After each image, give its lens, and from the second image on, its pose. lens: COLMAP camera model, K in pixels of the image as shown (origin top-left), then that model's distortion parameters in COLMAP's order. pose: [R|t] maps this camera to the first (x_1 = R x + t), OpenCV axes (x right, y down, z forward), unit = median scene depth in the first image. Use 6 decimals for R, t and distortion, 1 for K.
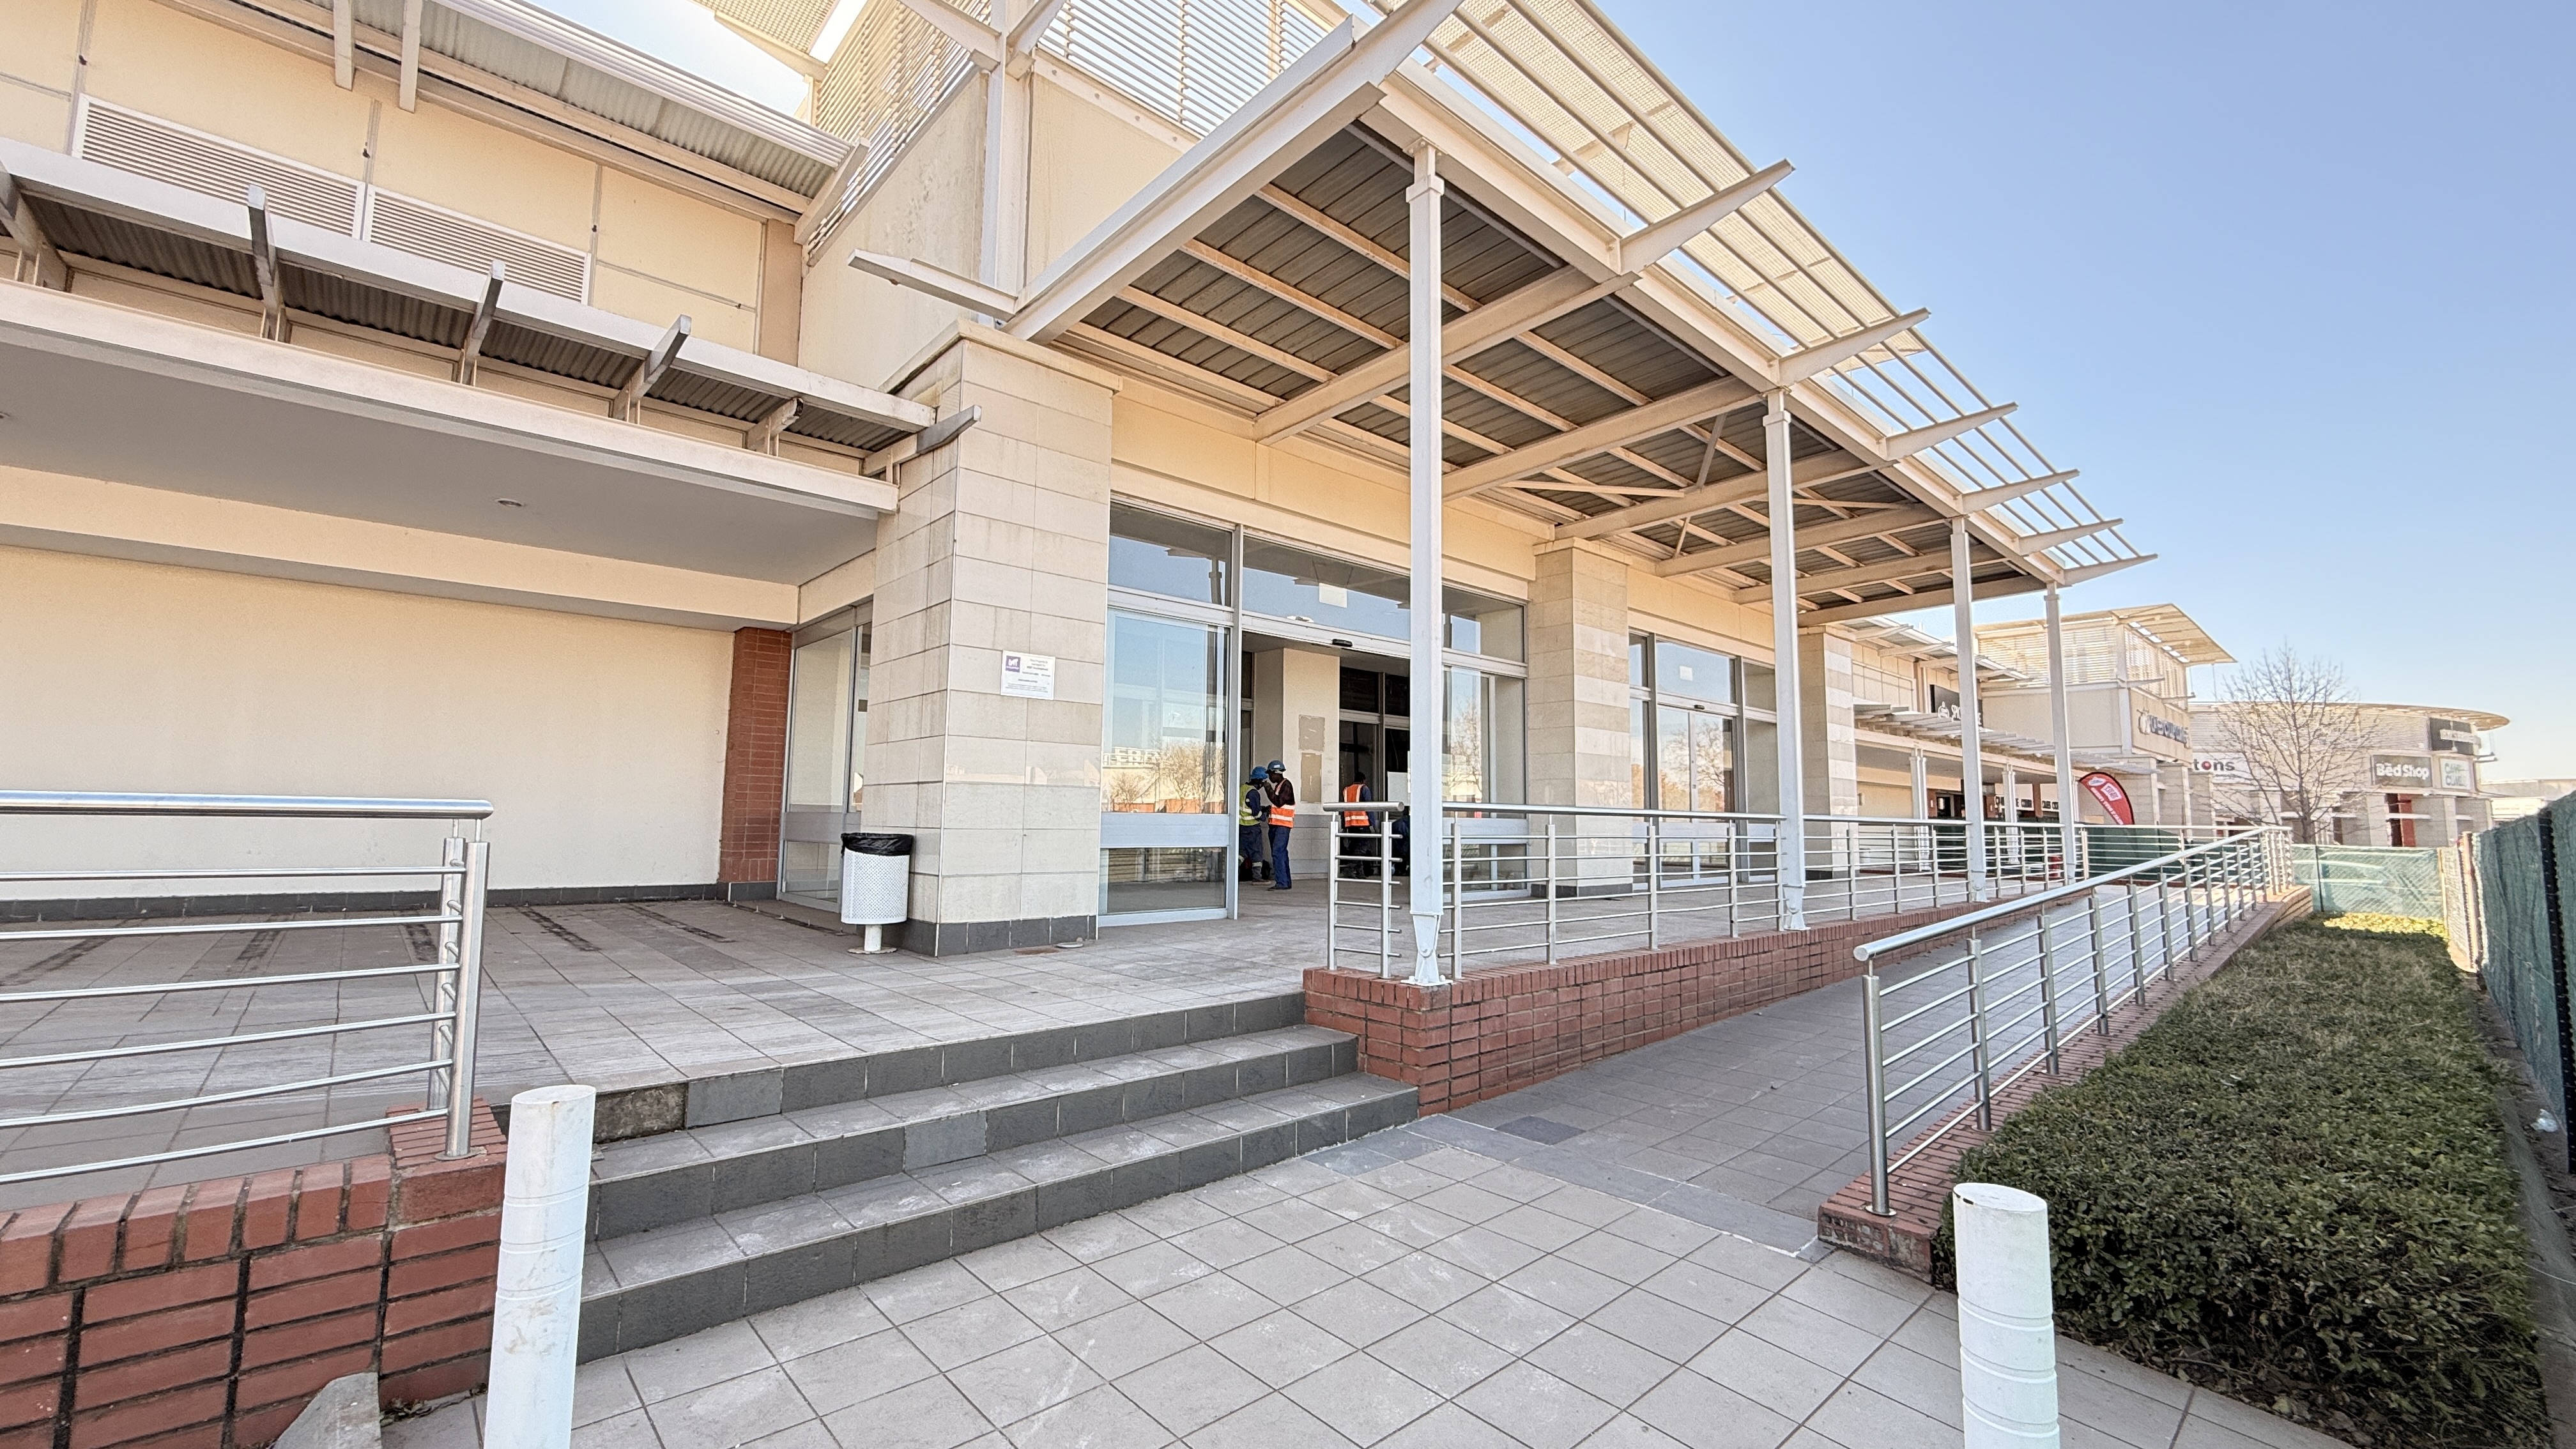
lens RADIAL K [[1019.6, 0, 1281.9], [0, 1019.6, 726.0], [0, 0, 1]] dist [-0.003172, -0.000310]
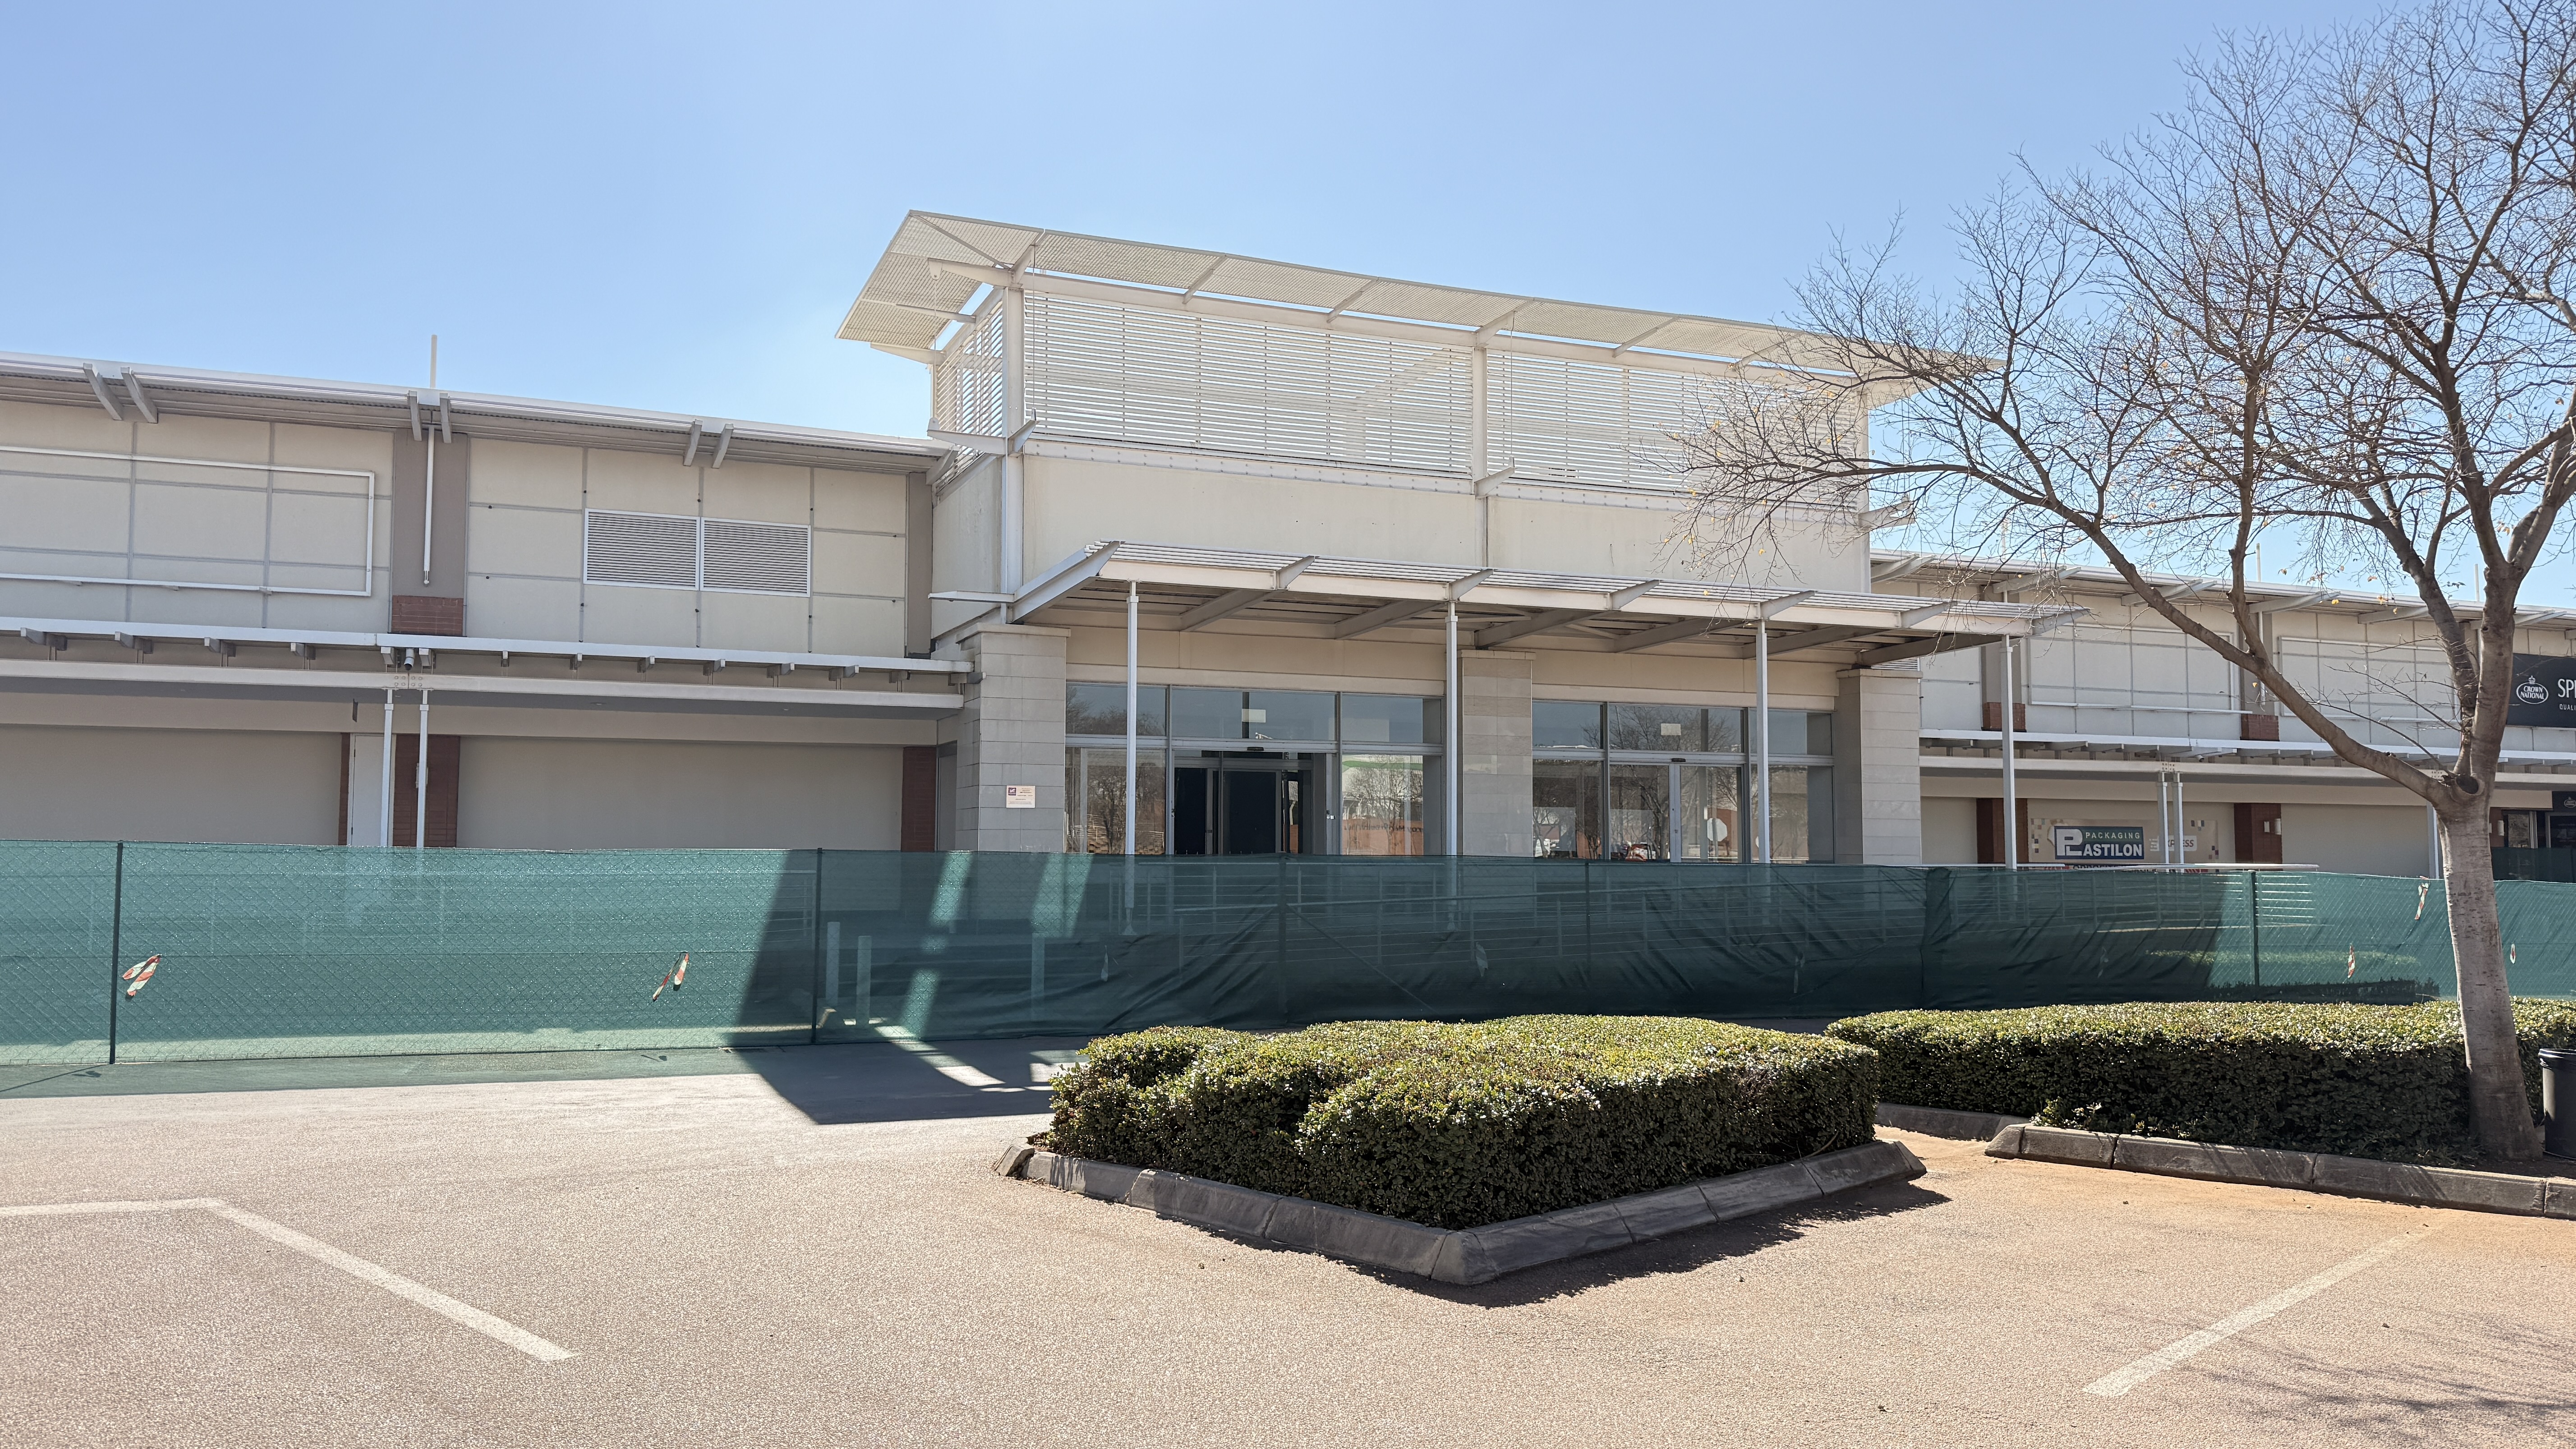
lens RADIAL K [[1853.4, 0, 1288.0], [0, 1853.4, 724.5], [0, 0, 1]] dist [0.071256, -0.104994]
pose [[0.941494, -0.034438, -0.335266, 1.239737], [0.042460, 0.998960, 0.016627, -0.194854], [0.334345, -0.029890, 0.941977, -1.883755]]
